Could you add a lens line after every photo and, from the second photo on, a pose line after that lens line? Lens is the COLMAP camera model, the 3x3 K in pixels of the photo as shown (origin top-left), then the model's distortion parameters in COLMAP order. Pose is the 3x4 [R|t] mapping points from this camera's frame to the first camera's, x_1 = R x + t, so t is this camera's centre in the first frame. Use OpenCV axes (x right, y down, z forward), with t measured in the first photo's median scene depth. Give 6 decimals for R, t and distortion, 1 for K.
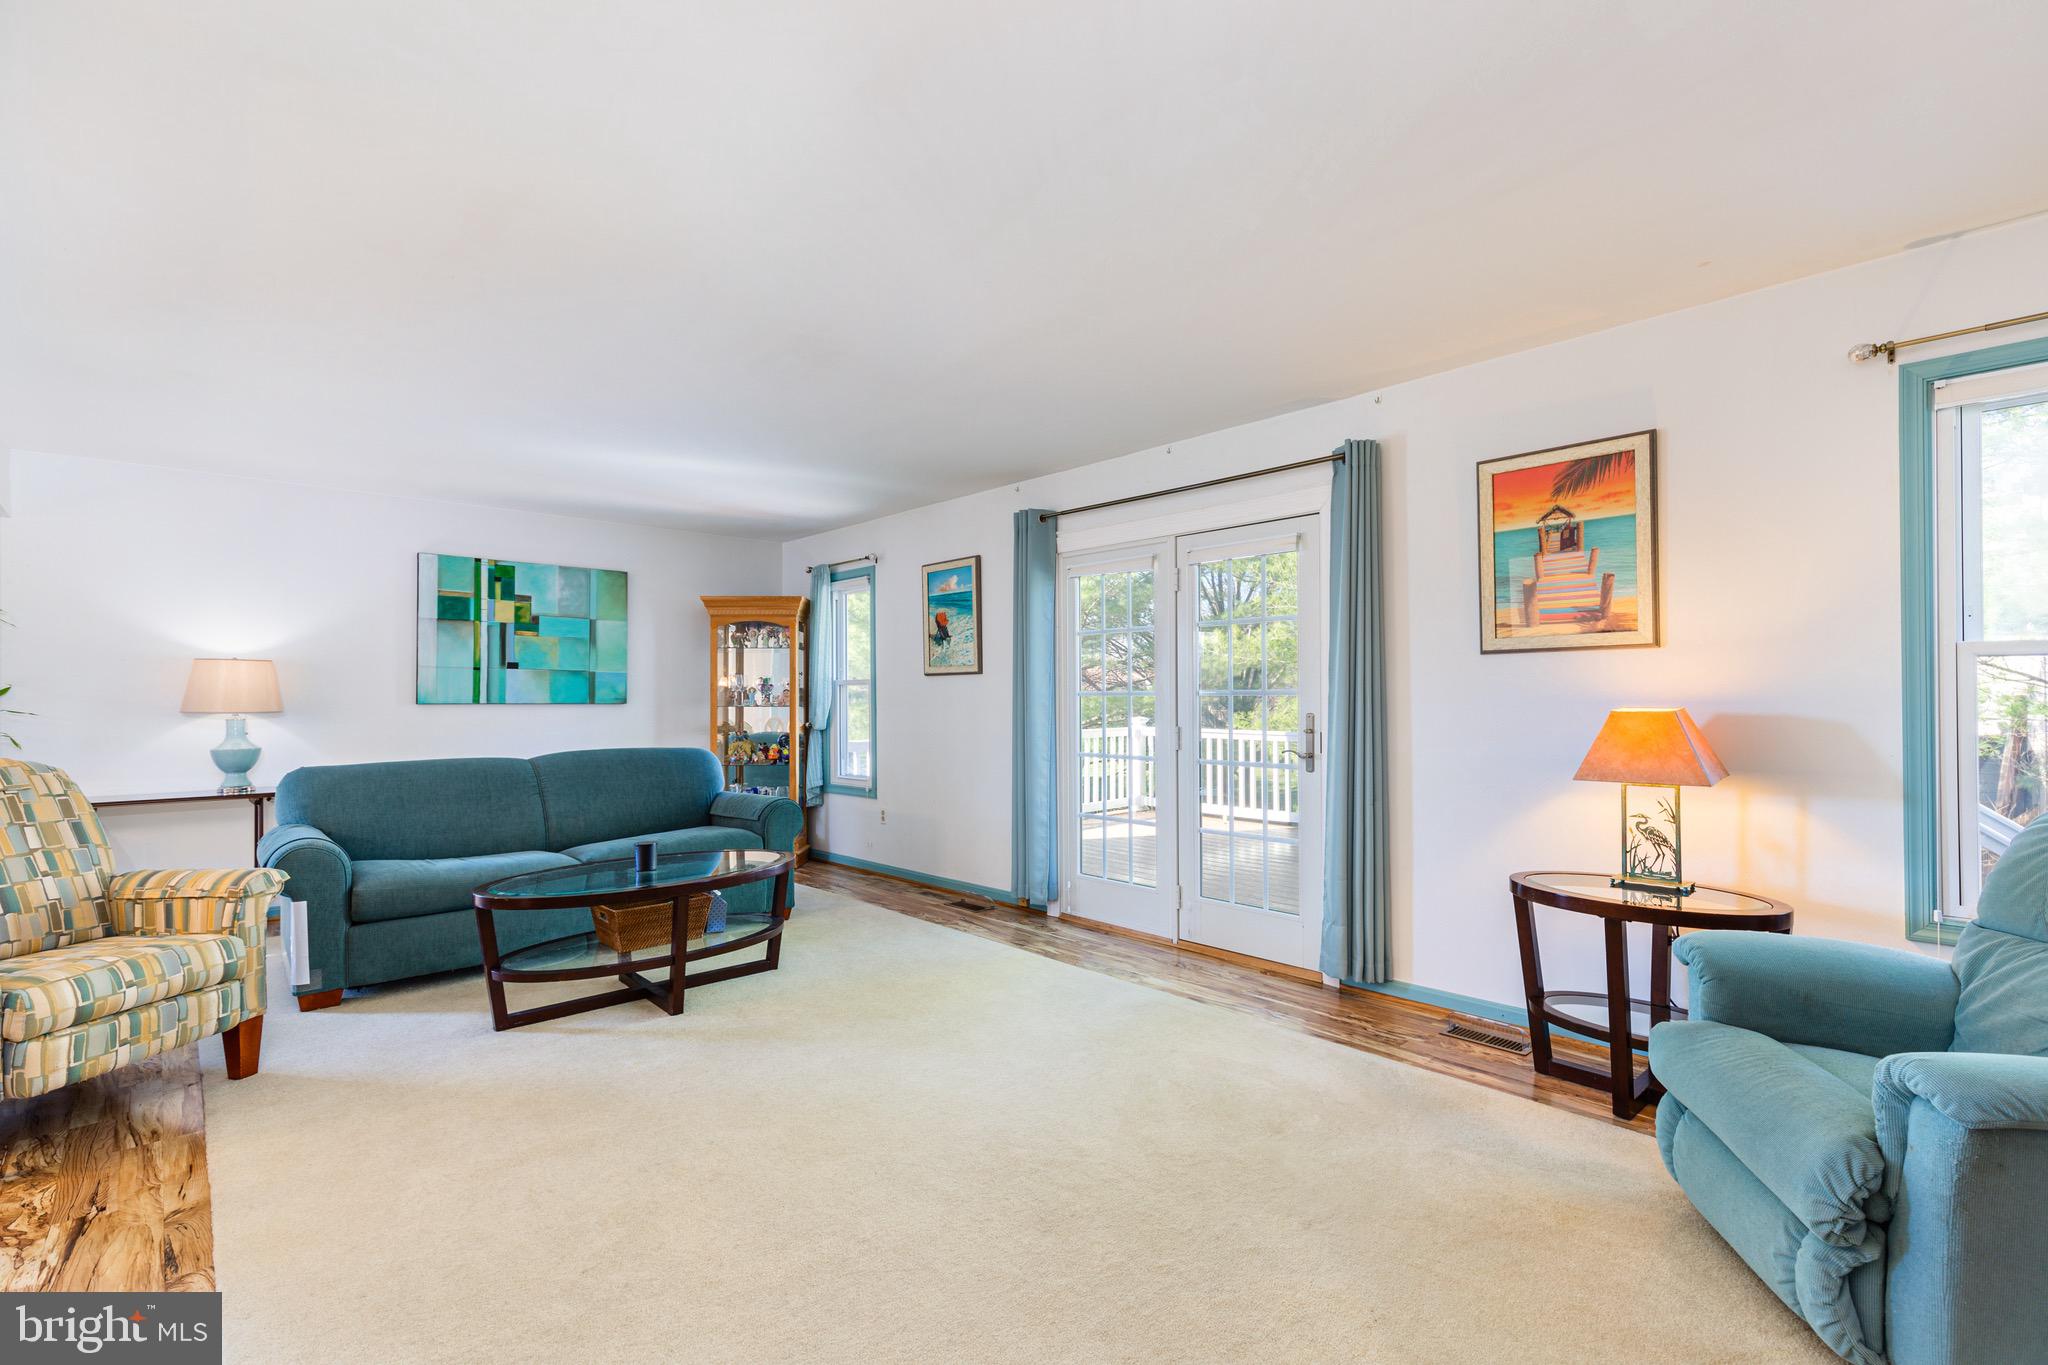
lens RADIAL K [[923.9, 0, 1037.7], [0, 923.9, 688.3], [0, 0, 1]] dist [0.009214, -0.000319]
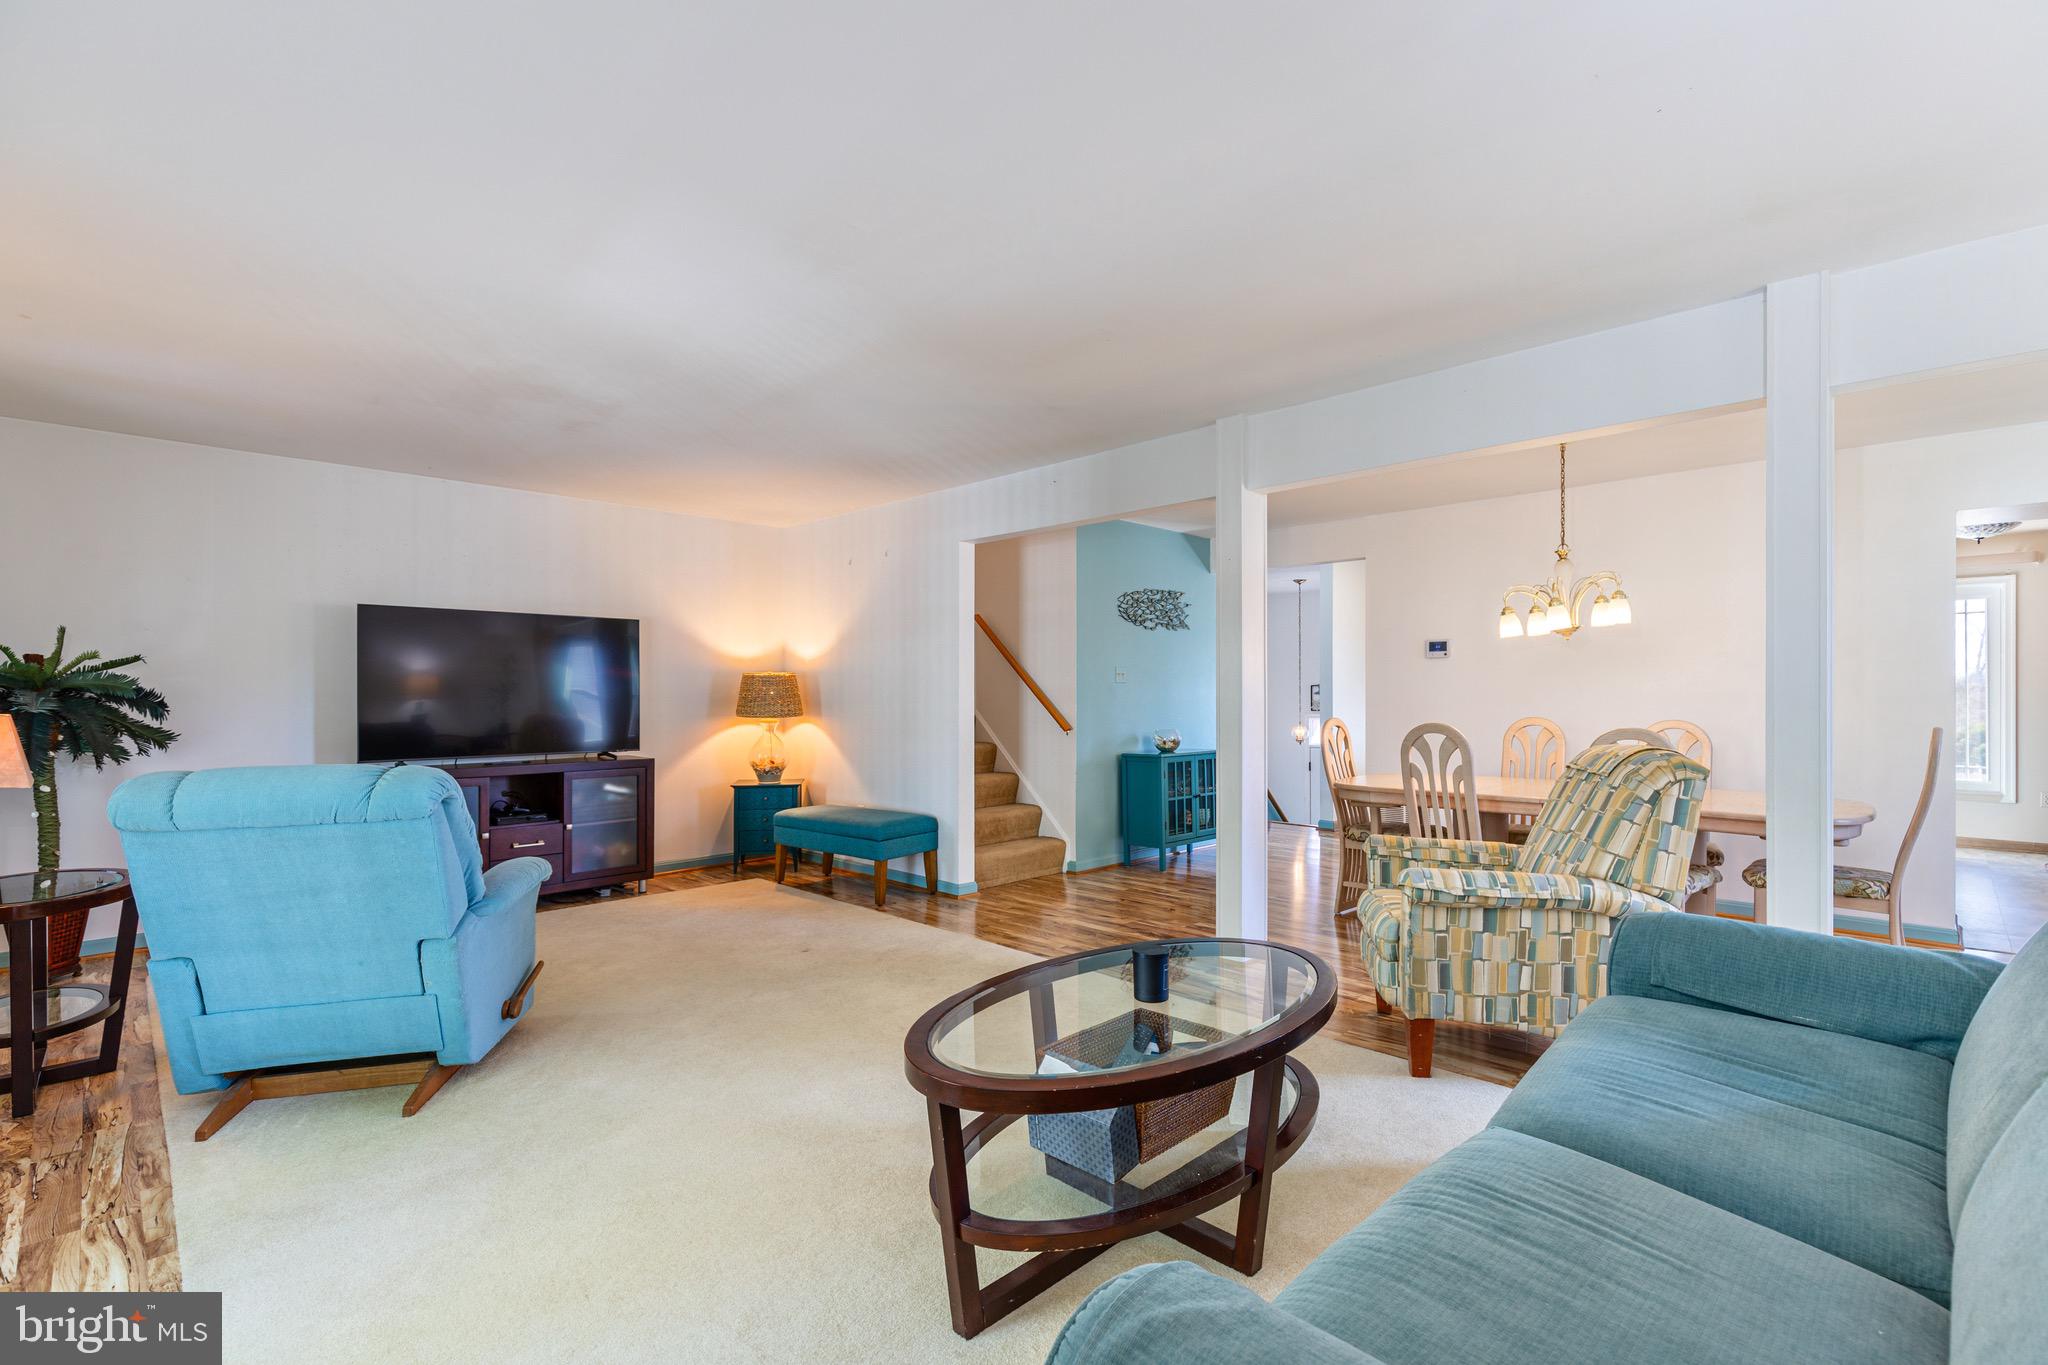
lens RADIAL K [[919.1, 0, 1031.8], [0, 919.1, 693.1], [0, 0, 1]] dist [0.006863, -0.000127]
pose [[-0.999460, 0.009145, -0.031546, -0.248996], [0.009322, 0.999942, -0.005464, 0.008601], [0.031494, -0.005755, -0.999487, 1.156729]]
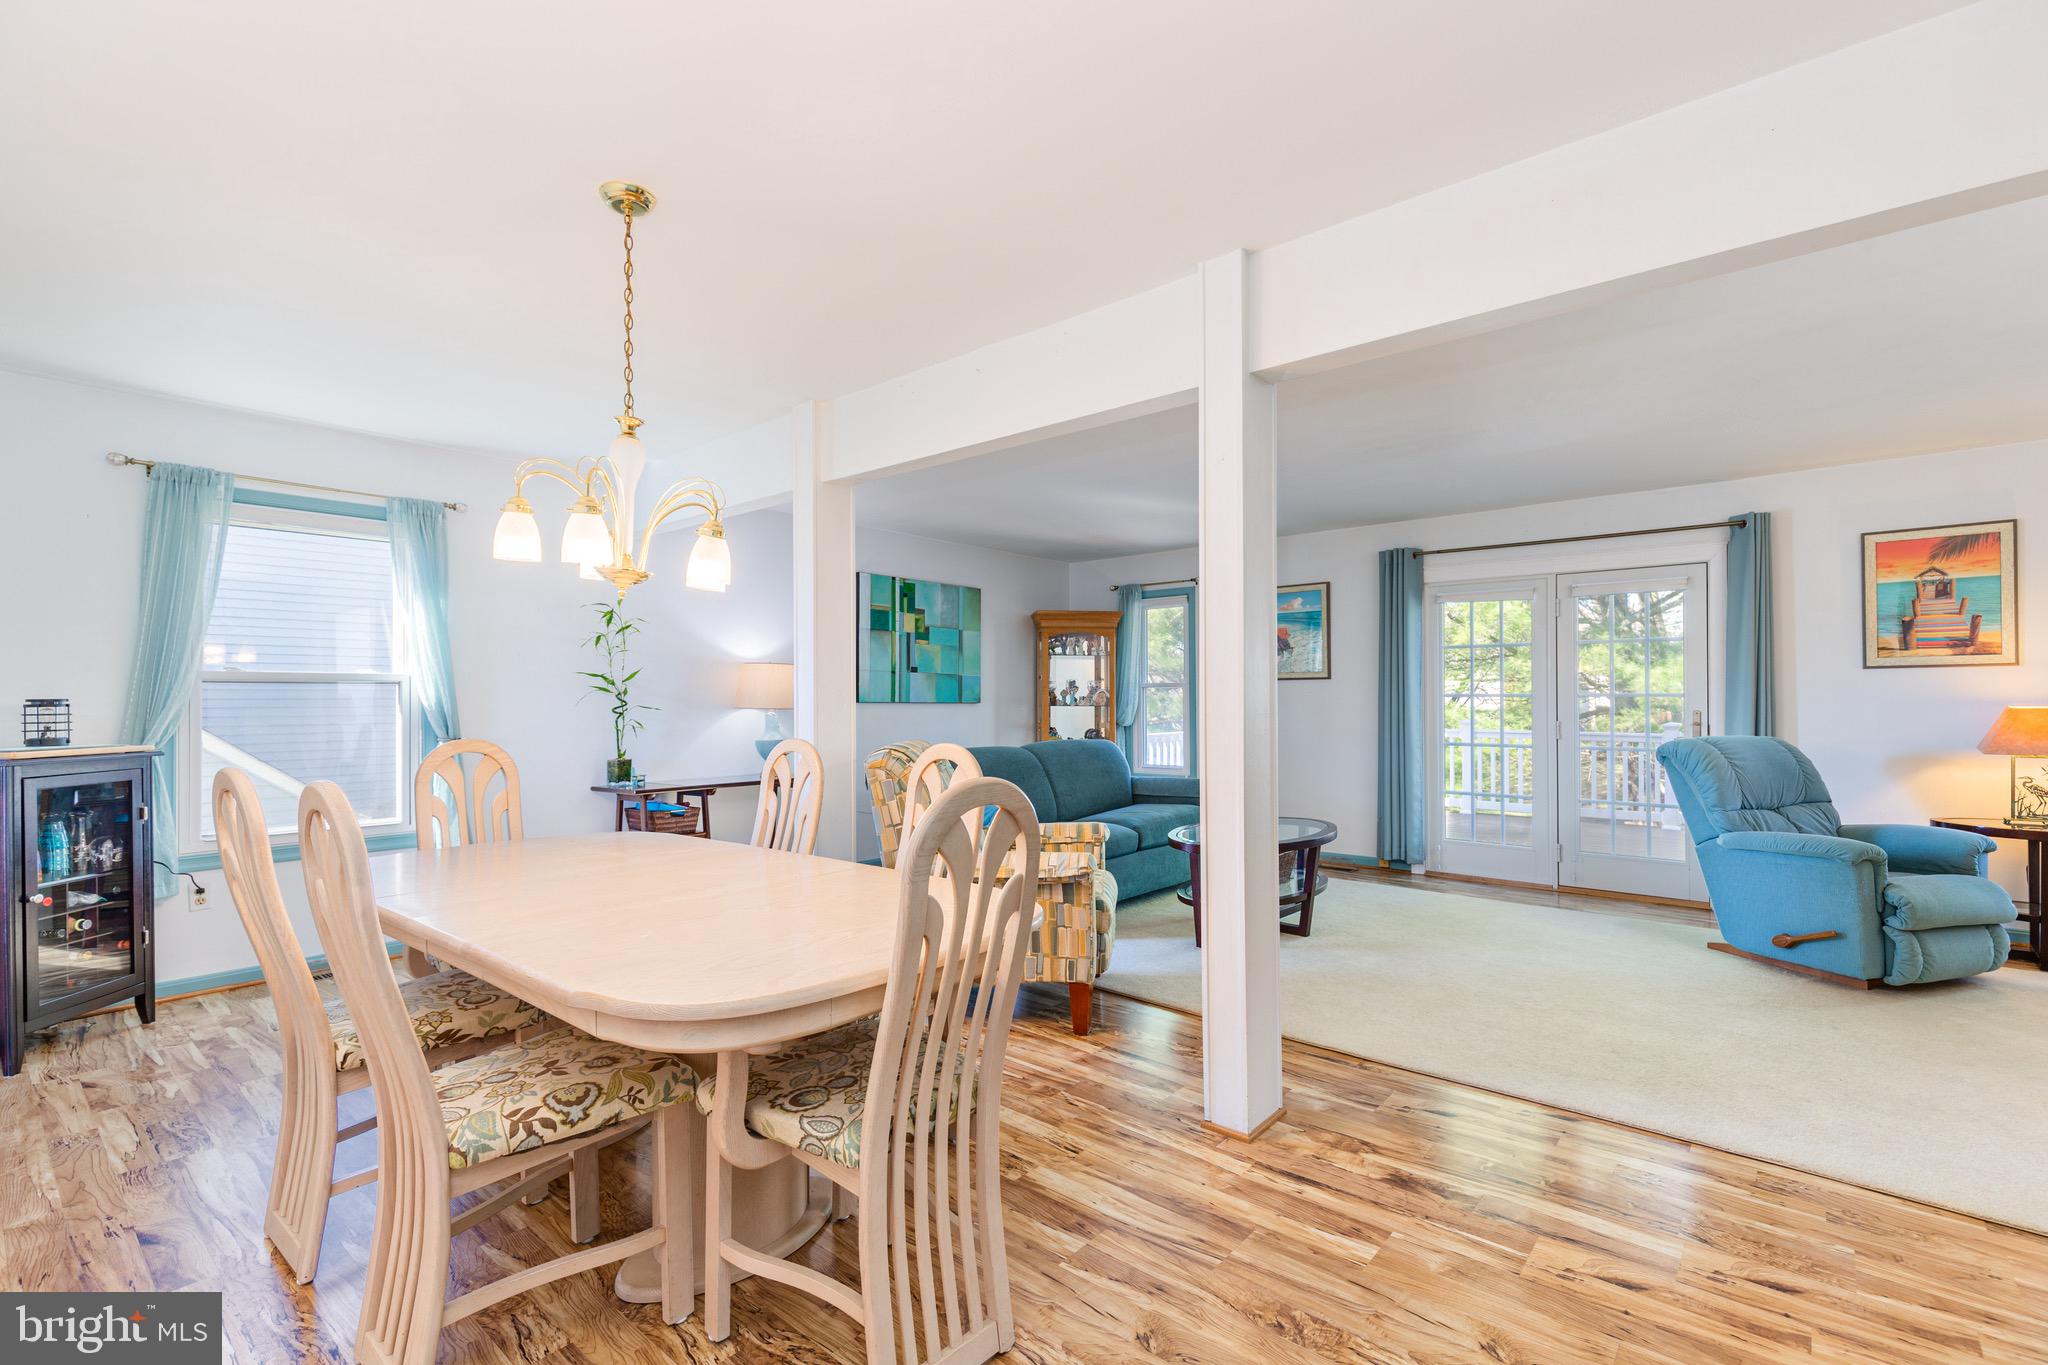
lens RADIAL K [[923.9, 0, 1037.7], [0, 923.9, 688.3], [0, 0, 1]] dist [0.009214, -0.000319]
pose [[0.994101, 0.004802, 0.108351, -0.641499], [-0.004390, 0.999982, -0.004041, 0.003156], [-0.108369, 0.003542, 0.994104, -0.192442]]
